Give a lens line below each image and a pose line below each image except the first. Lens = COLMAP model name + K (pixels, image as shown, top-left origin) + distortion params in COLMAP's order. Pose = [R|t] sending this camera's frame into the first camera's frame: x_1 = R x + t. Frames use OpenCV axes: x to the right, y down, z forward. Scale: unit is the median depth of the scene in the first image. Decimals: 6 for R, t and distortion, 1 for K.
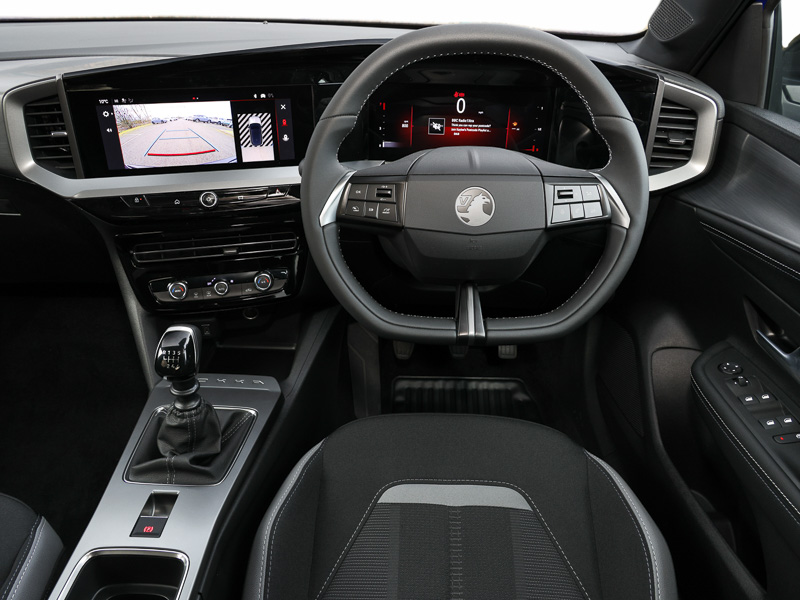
lens RADIAL K [[601.6, 0, 400.0], [0, 601.6, 300.0], [0, 0, 1]] dist [0.008056, 0.000657]
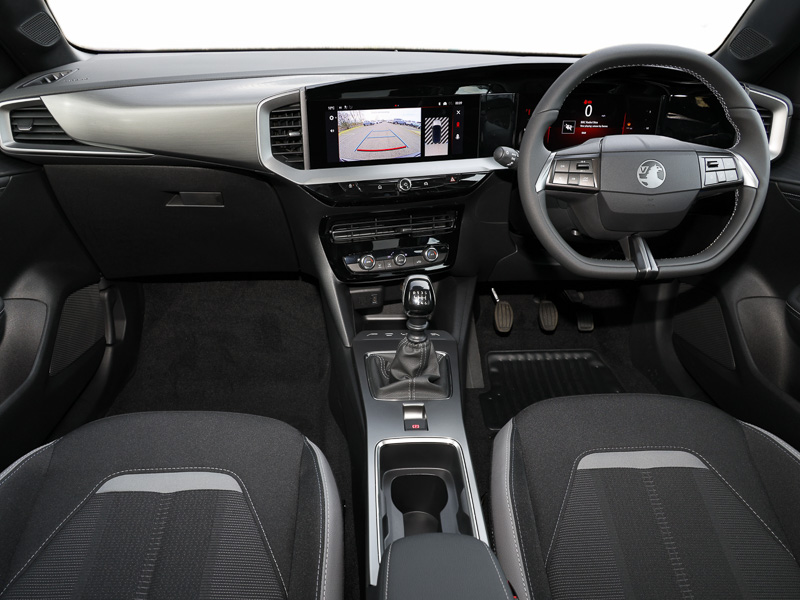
lens RADIAL K [[601.6, 0, 400.0], [0, 601.6, 300.0], [0, 0, 1]] dist [0.008056, 0.000657]
pose [[0.996734, -0.033837, 0.073320, -0.442811], [0.037958, 0.997733, -0.055570, 0.147890], [-0.071273, 0.058171, 0.995759, -0.246878]]
